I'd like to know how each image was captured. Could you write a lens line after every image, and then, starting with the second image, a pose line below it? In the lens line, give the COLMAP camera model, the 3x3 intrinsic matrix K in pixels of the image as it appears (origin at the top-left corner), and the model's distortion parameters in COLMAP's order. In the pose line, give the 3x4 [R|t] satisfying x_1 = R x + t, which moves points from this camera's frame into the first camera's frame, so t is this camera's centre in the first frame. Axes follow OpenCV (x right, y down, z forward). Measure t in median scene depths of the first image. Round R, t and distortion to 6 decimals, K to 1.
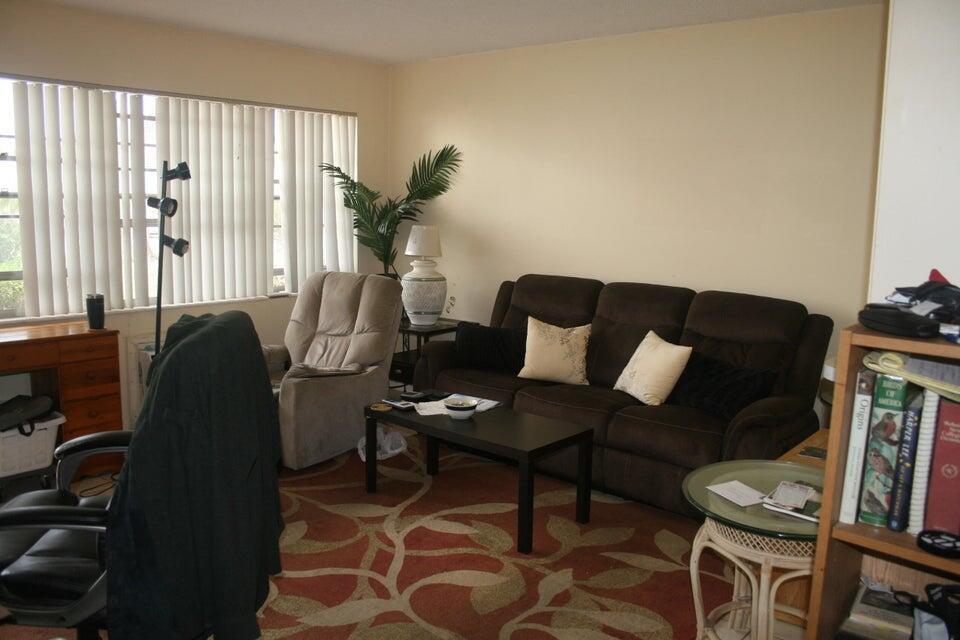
lens RADIAL K [[793.0, 0, 480.0], [0, 793.0, 320.0], [0, 0, 1]] dist [-0.157235, 0.006217]
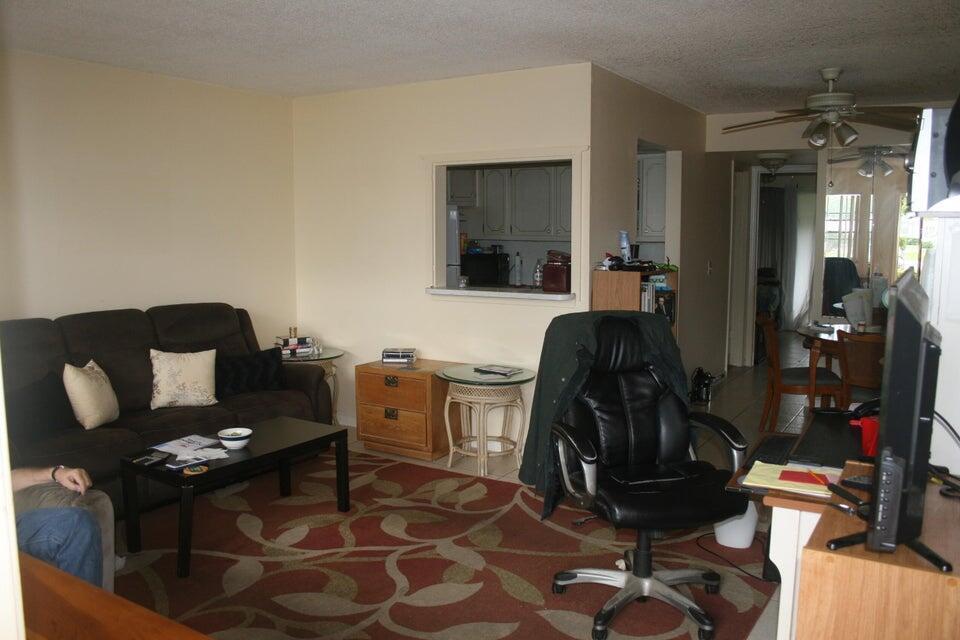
lens RADIAL K [[793.0, 0, 480.0], [0, 793.0, 320.0], [0, 0, 1]] dist [-0.157235, 0.006217]
pose [[-0.129403, -0.135272, 0.982322, -1.123916], [0.155287, 0.975664, 0.154811, -0.153962], [-0.979357, 0.172575, -0.105248, 0.850384]]
